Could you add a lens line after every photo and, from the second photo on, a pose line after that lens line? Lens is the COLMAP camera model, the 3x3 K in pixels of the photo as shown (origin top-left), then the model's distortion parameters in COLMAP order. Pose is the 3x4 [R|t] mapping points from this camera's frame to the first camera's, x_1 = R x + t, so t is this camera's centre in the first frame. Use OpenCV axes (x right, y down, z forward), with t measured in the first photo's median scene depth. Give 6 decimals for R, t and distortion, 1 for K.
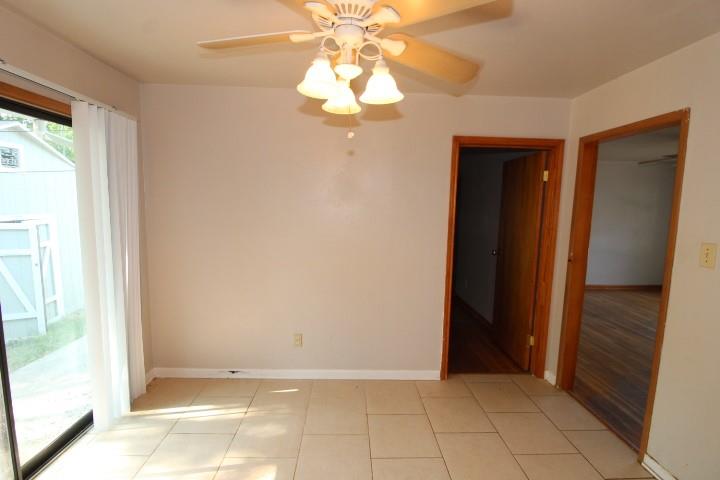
lens RADIAL K [[336.6, 0, 360.0], [0, 336.6, 238.8], [0, 0, 1]] dist [-0.001463, -0.005023]
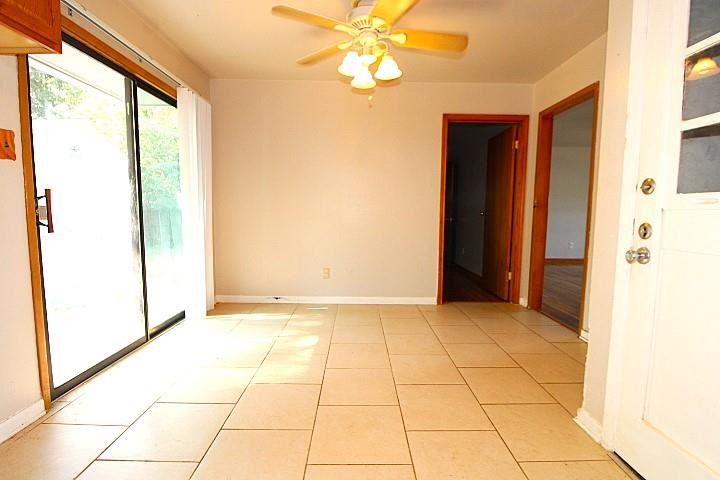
lens RADIAL K [[336.6, 0, 358.2], [0, 336.6, 240.6], [0, 0, 1]] dist [-0.001463, -0.005023]
pose [[0.999572, -0.014580, -0.025370, -0.026303], [0.014194, 0.999782, -0.015337, 0.204406], [0.025588, 0.014970, 0.999560, -0.313779]]
